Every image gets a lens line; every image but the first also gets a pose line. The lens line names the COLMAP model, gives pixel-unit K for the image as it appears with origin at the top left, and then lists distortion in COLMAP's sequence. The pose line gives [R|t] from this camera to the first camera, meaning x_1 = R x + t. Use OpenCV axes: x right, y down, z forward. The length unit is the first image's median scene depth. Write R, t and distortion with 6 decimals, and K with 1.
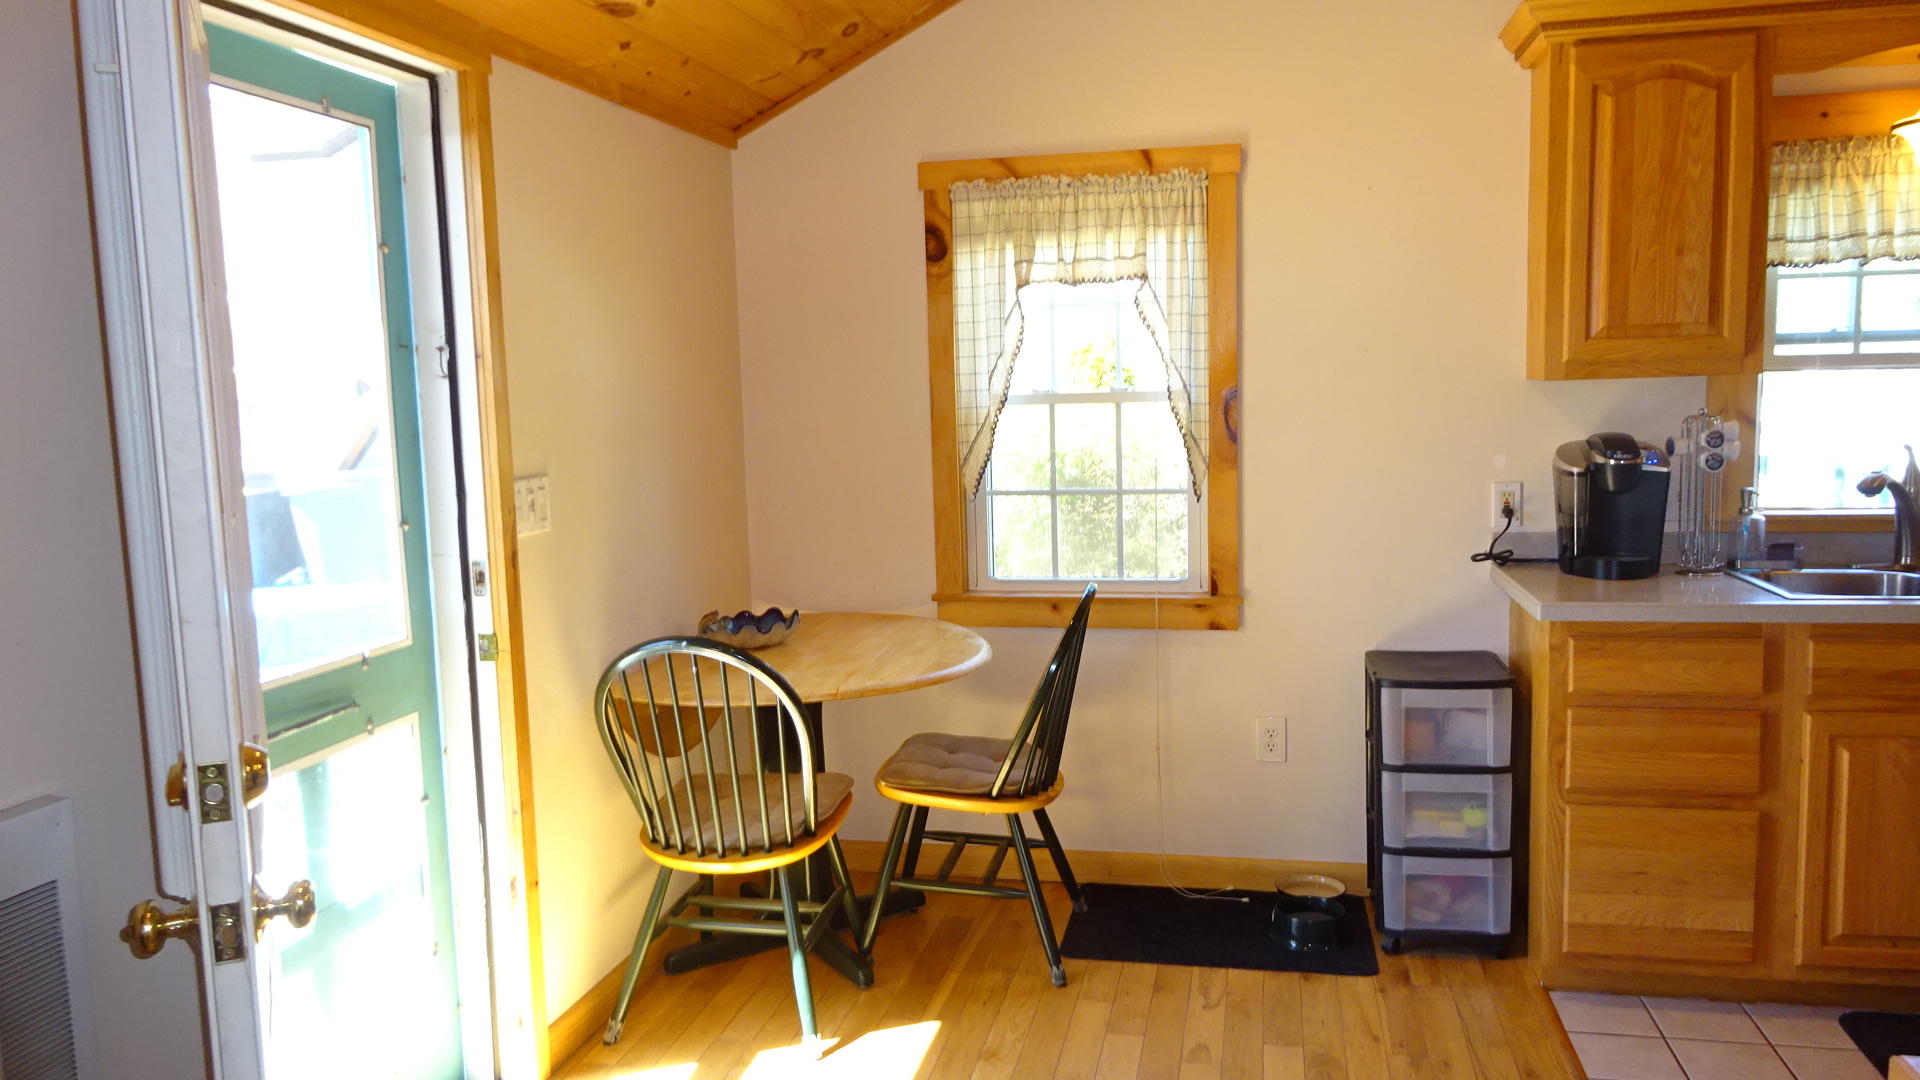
lens RADIAL K [[1410.3, 0, 967.3], [0, 1410.3, 545.3], [0, 0, 1]] dist [-0.001402, -0.004725]
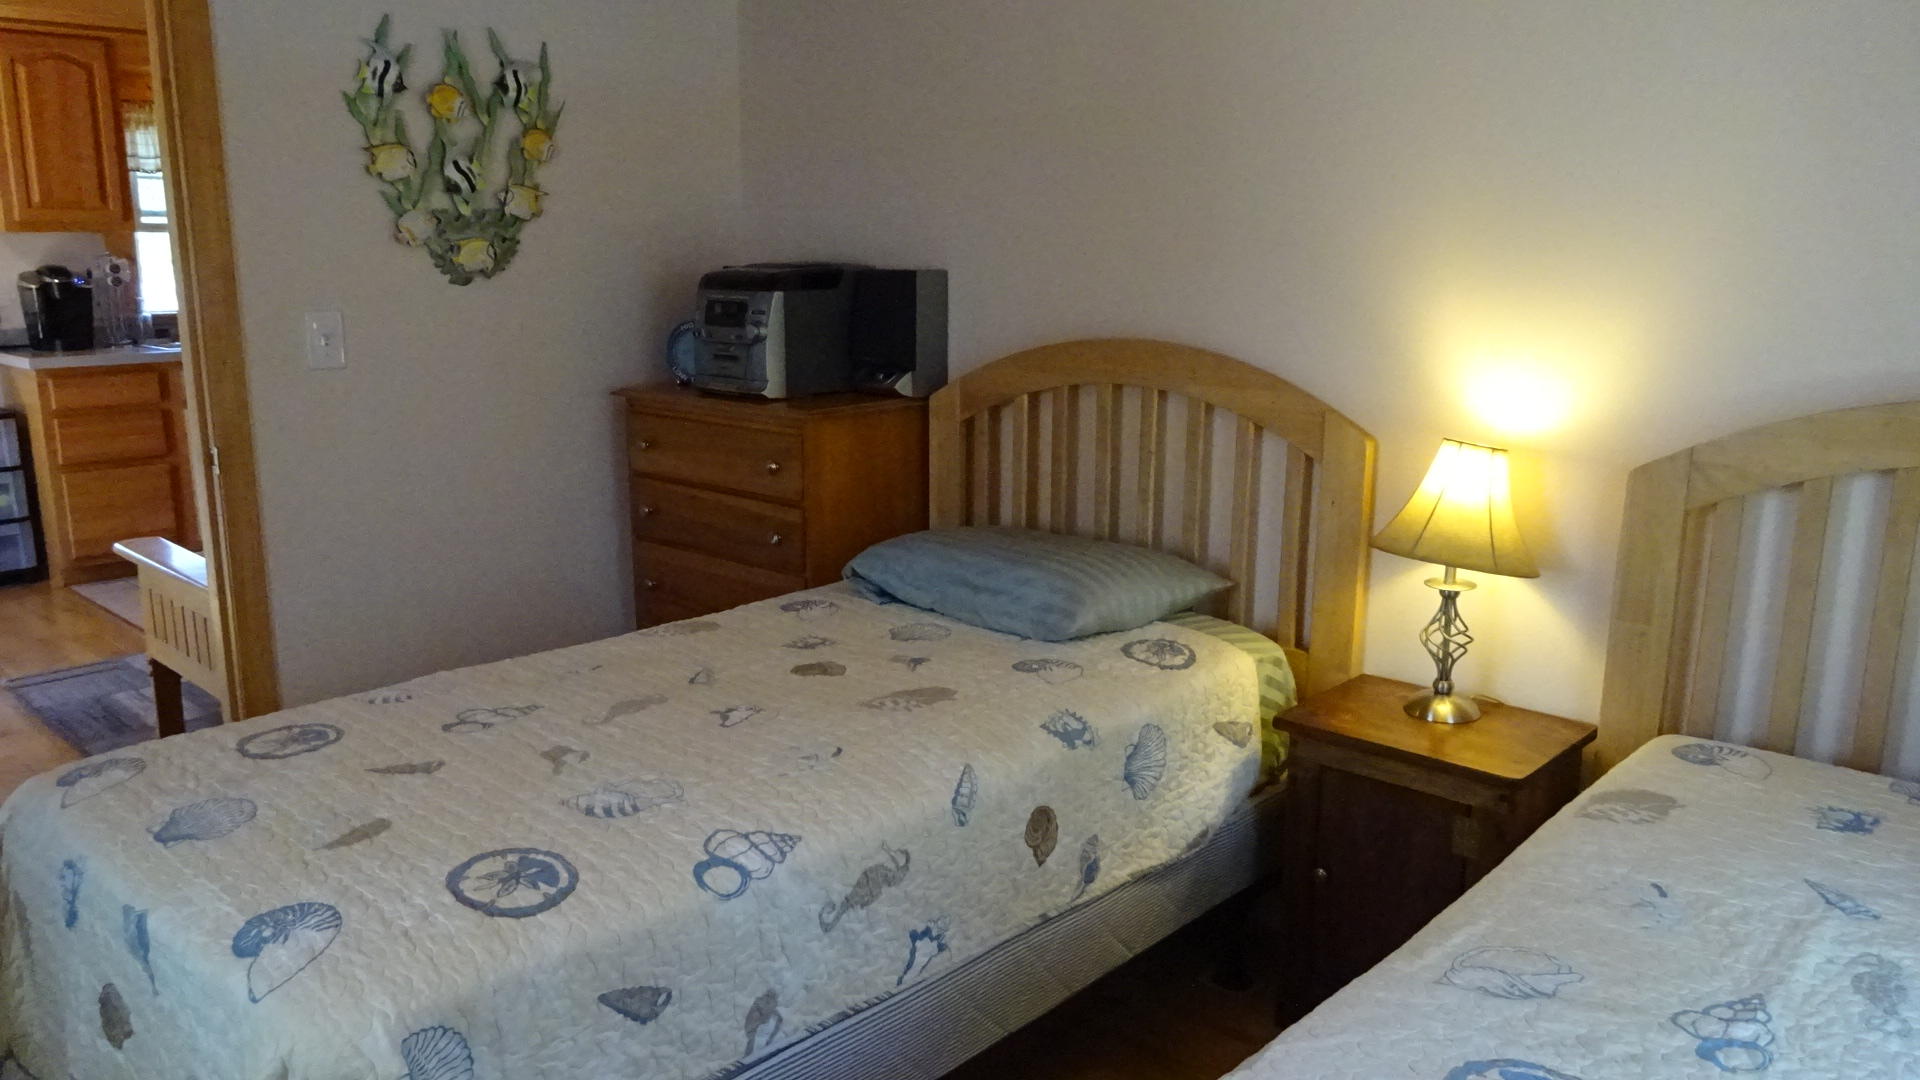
lens RADIAL K [[1397.4, 0, 960.0], [0, 1397.4, 540.0], [0, 0, 1]] dist [-0.012058, -0.005101]
pose [[0.516133, -0.151999, 0.842913, -0.444684], [0.082194, 0.988375, 0.127901, 0.125211], [-0.852555, 0.003269, 0.522627, -0.817354]]
